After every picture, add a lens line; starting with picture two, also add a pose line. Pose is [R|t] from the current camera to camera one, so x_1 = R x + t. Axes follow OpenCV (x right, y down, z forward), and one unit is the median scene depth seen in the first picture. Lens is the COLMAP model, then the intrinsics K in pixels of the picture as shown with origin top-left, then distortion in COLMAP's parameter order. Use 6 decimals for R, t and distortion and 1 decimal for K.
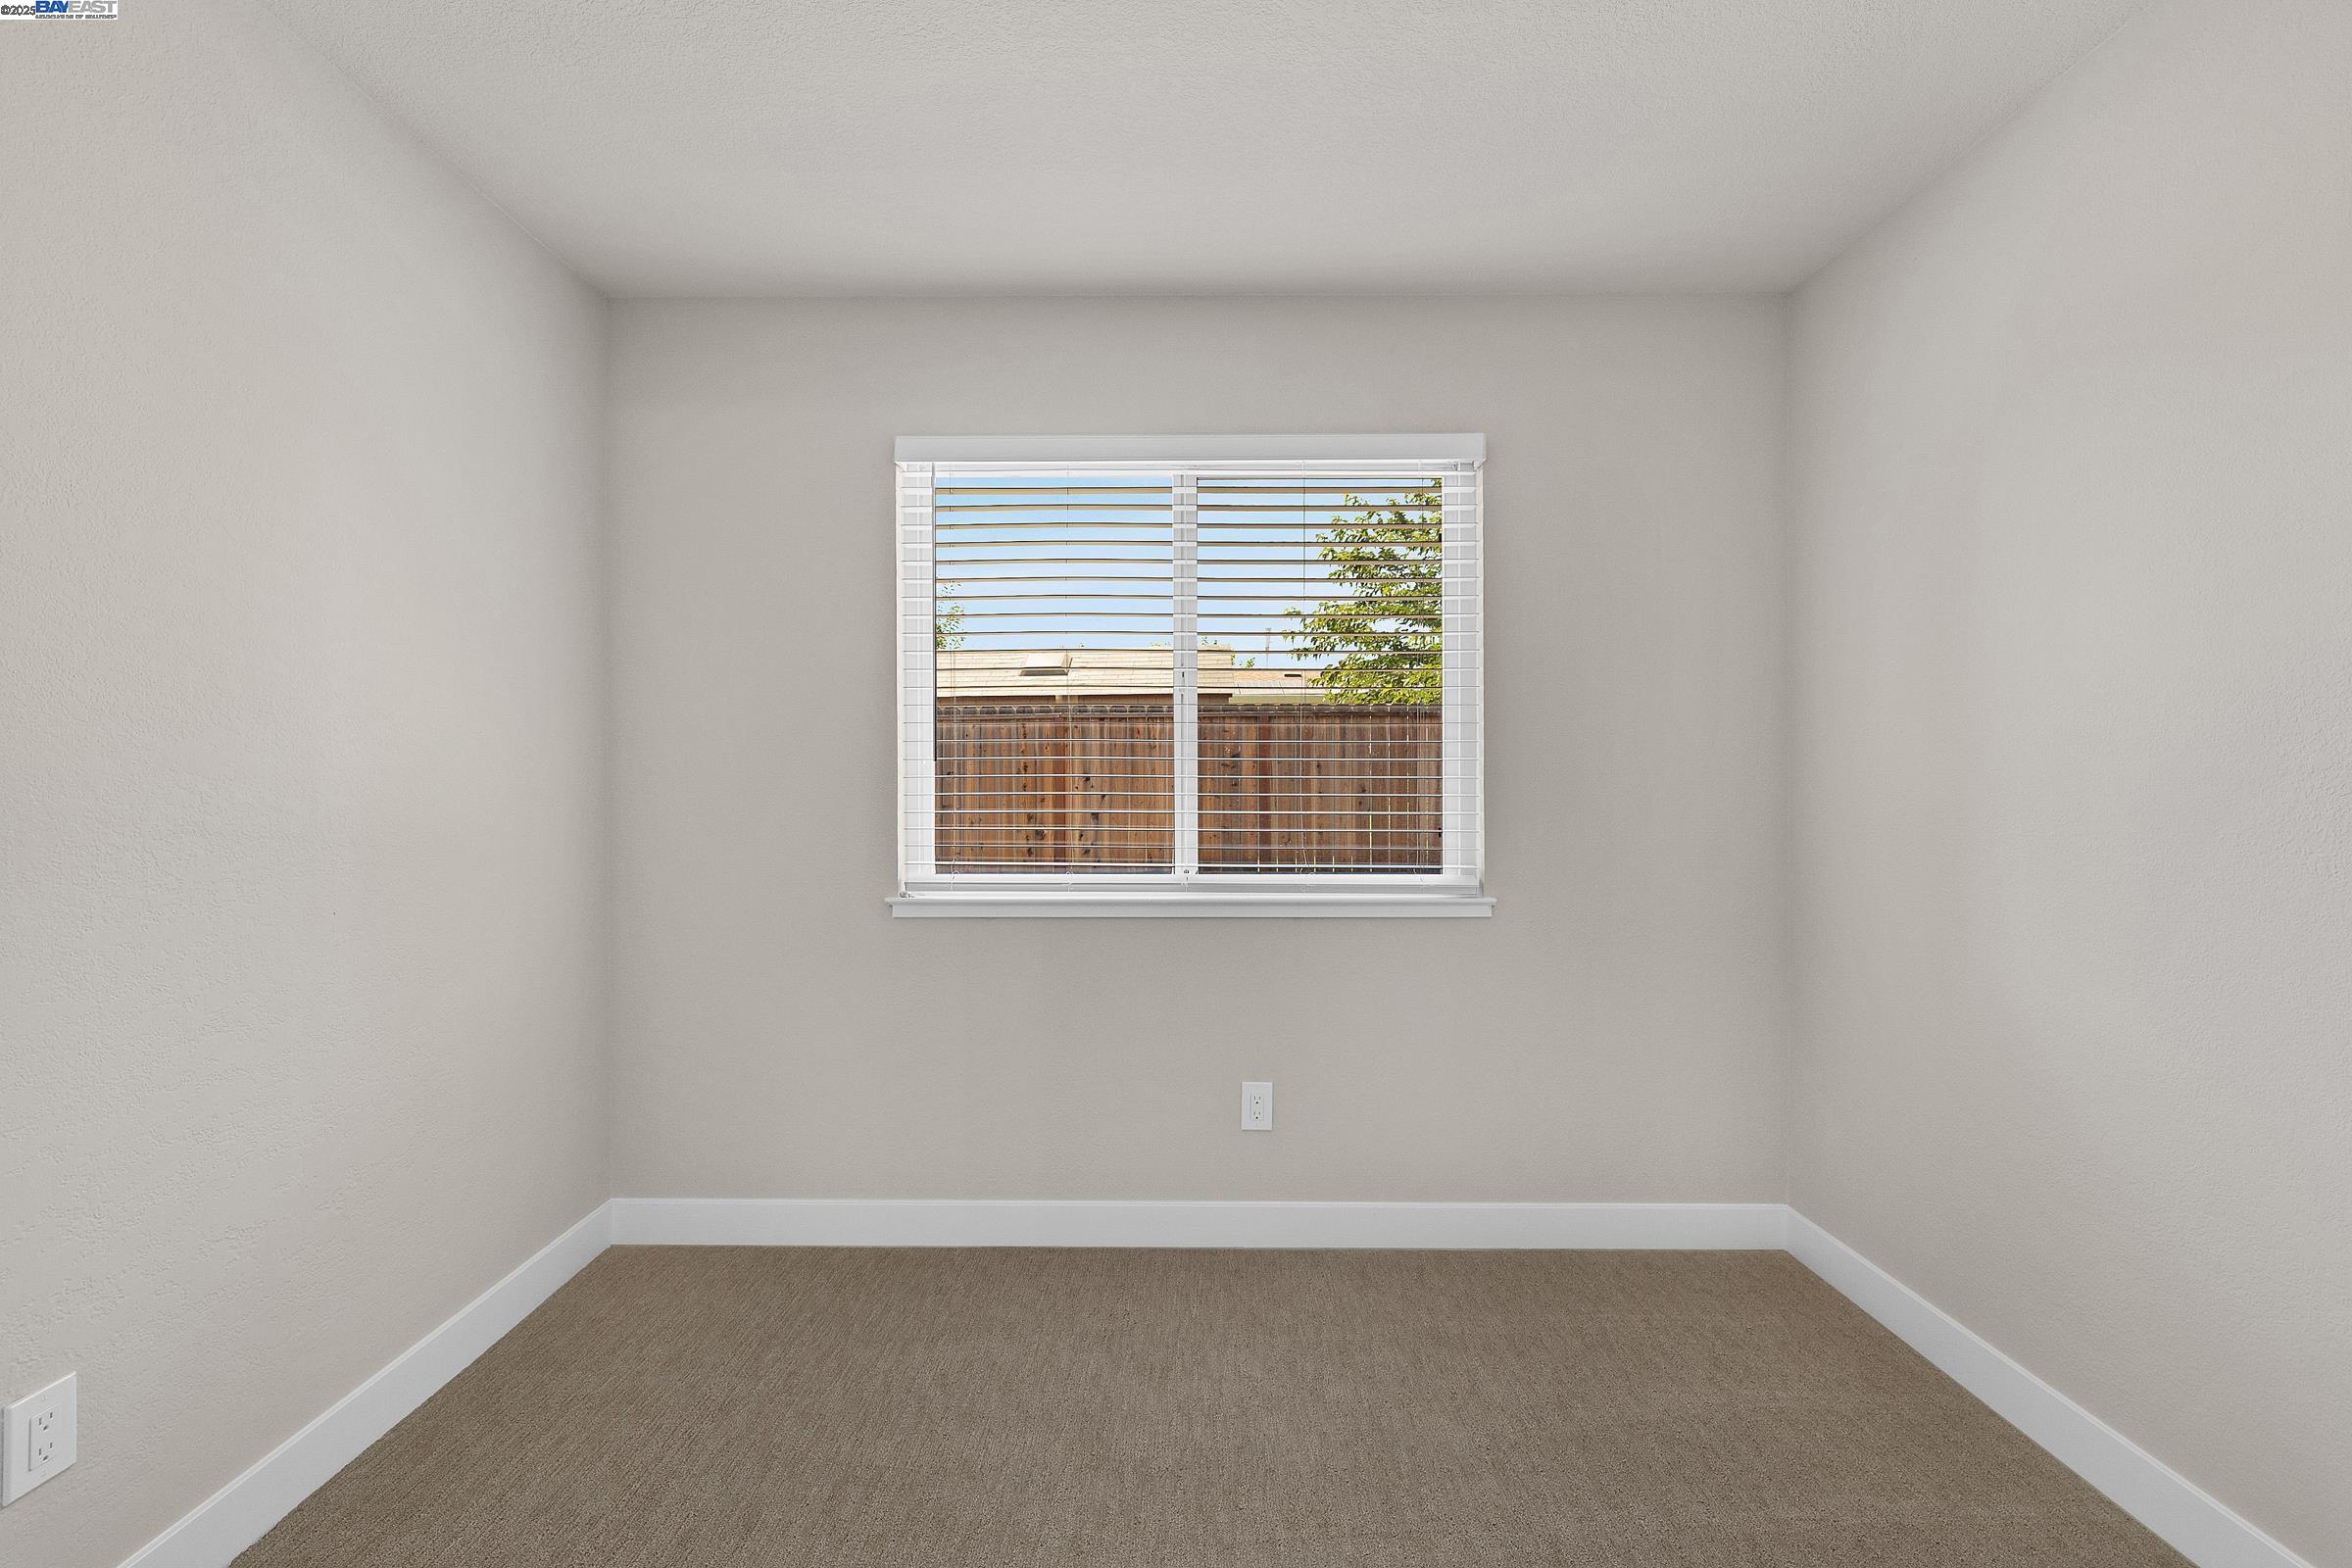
lens RADIAL K [[1058.8, 0, 1173.5], [0, 1058.8, 780.5], [0, 0, 1]] dist [-0.016848, -0.000085]
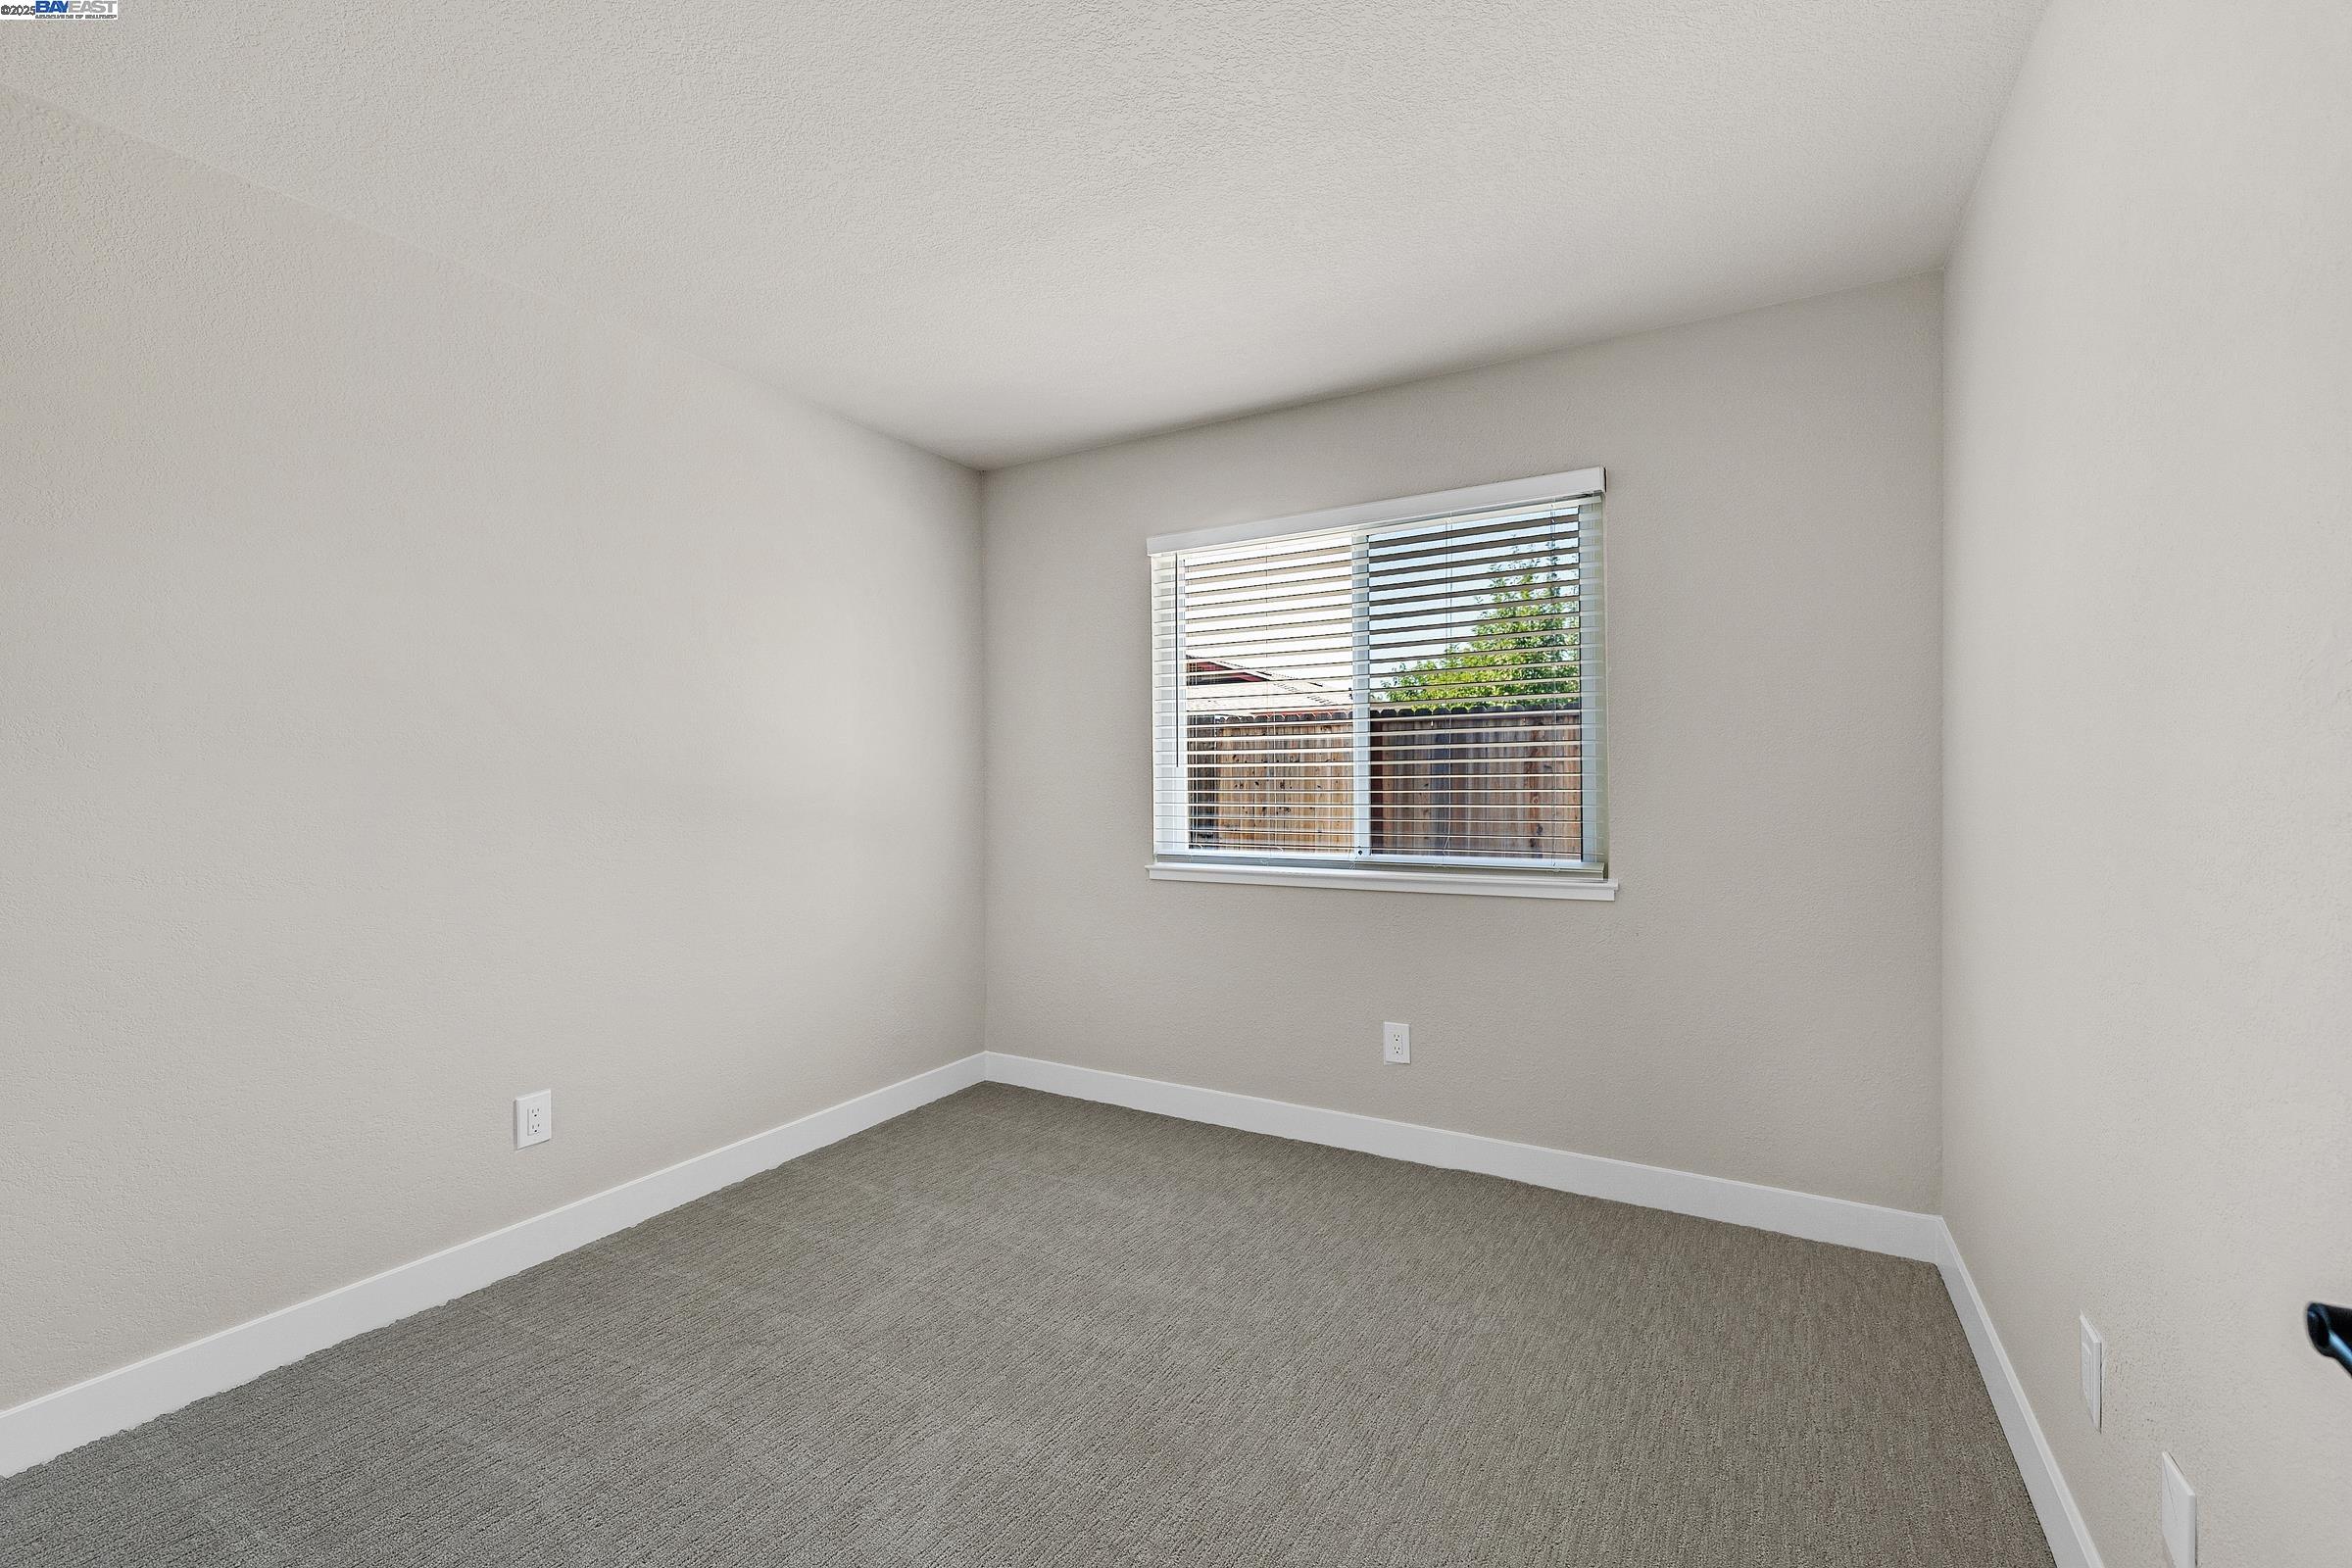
lens RADIAL K [[993.9, 0, 1177.8], [0, 993.9, 786.1], [0, 0, 1]] dist [0.001572, 0.000315]
pose [[0.869624, -0.005543, -0.493683, 0.417639], [0.007078, 0.999974, 0.001241, 0.004754], [0.493663, -0.004573, 0.869641, -0.132985]]
